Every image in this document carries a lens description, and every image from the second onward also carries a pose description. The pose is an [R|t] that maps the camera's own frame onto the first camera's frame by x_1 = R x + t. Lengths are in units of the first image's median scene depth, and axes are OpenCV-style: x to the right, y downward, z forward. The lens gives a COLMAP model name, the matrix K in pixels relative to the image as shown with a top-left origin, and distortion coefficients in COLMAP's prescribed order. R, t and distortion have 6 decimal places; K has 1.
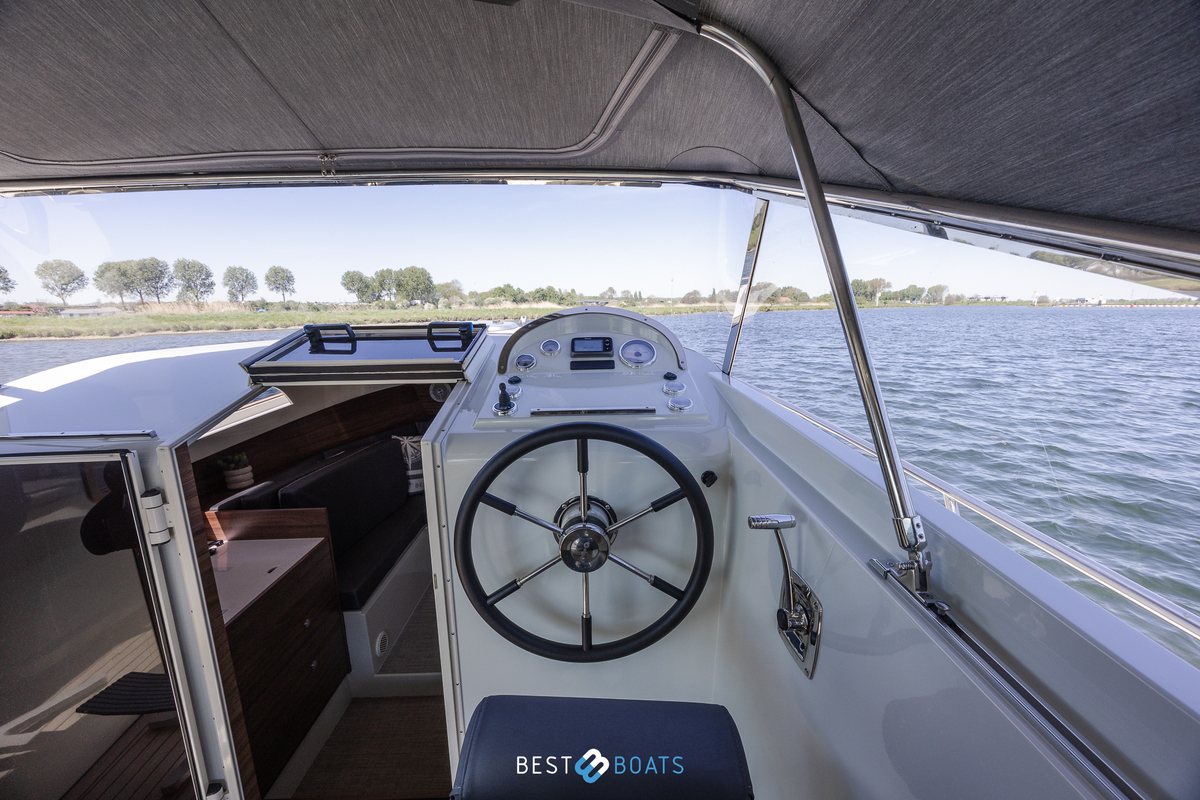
lens RADIAL K [[456.5, 0, 600.0], [0, 456.5, 400.0], [0, 0, 1]] dist [-0.001061, -0.000291]
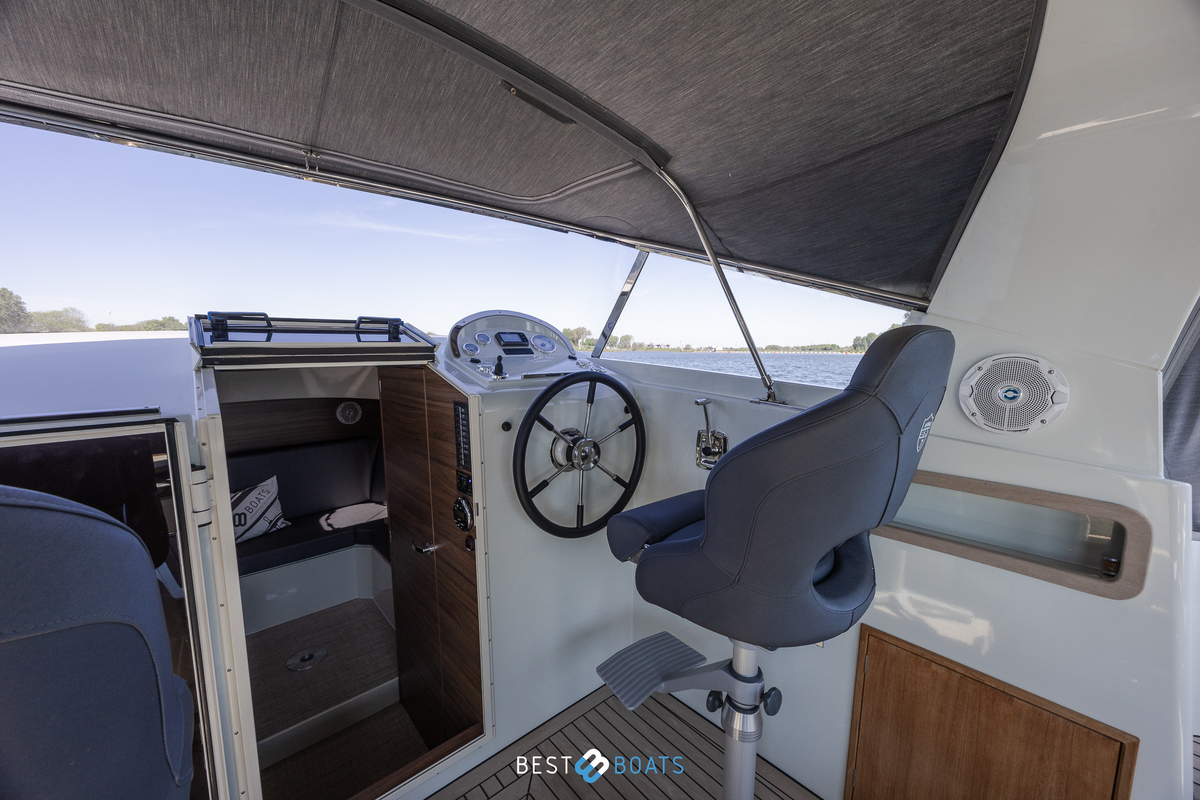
lens RADIAL K [[457.8, 0, 599.2], [0, 457.8, 402.5], [0, 0, 1]] dist [-0.001280, -0.000366]
pose [[0.762734, -0.066298, 0.643305, -0.830728], [0.120890, 0.991814, -0.041118, 0.183423], [-0.635313, 0.109131, 0.764505, -0.199930]]
